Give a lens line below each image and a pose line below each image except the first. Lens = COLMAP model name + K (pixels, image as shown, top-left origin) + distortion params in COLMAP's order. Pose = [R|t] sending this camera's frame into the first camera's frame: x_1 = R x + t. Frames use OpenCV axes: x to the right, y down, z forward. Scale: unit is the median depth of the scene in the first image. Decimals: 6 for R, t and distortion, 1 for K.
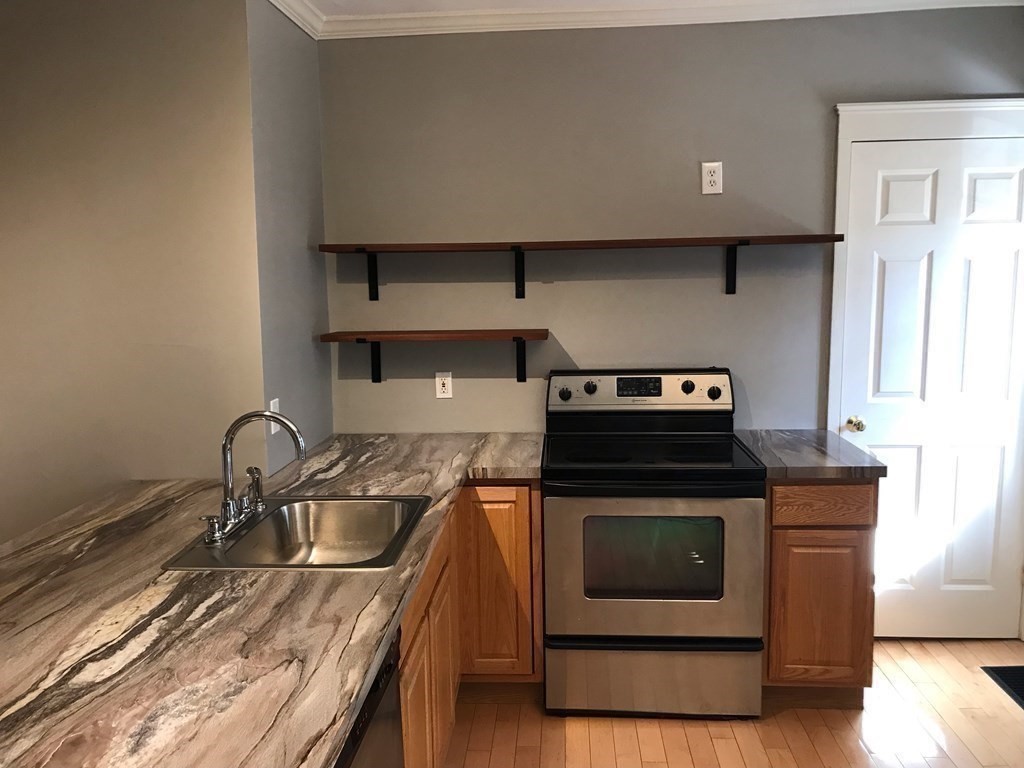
lens RADIAL K [[843.6, 0, 512.0], [0, 843.6, 384.0], [0, 0, 1]] dist [0.049342, -0.051907]
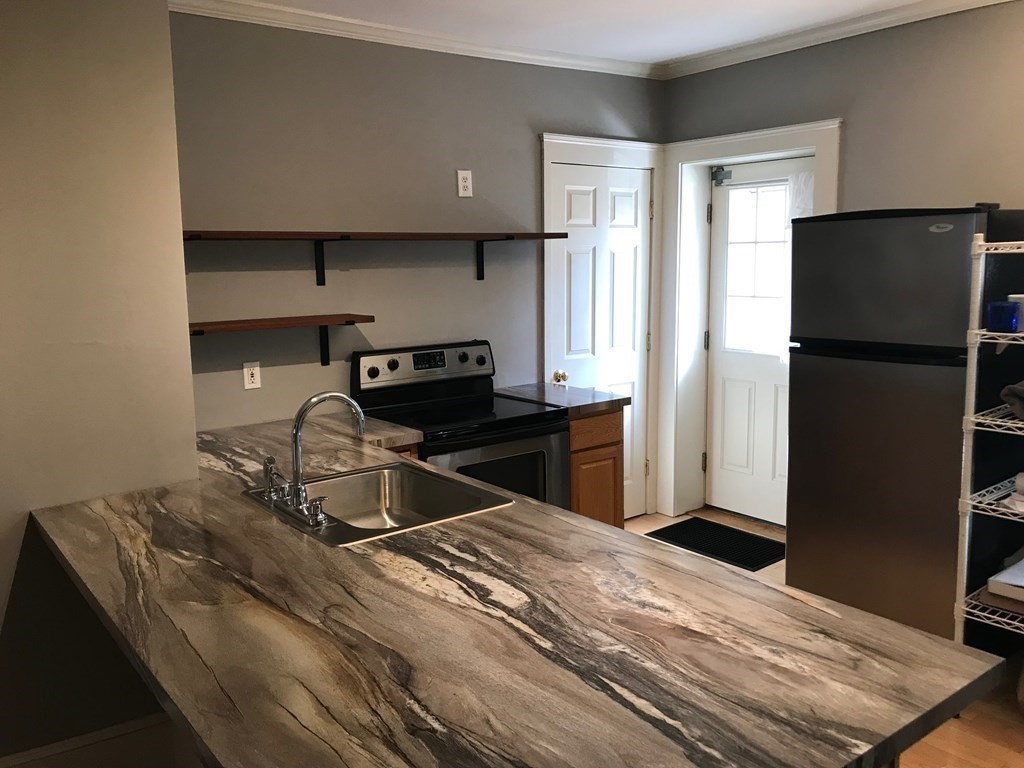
lens RADIAL K [[838.7, 0, 512.0], [0, 838.7, 384.0], [0, 0, 1]] dist [0.113889, -0.347149]
pose [[0.747771, -0.095508, 0.657052, -0.618373], [0.094896, 0.994814, 0.036606, 0.005008], [-0.657141, 0.034978, 0.752956, 0.069610]]
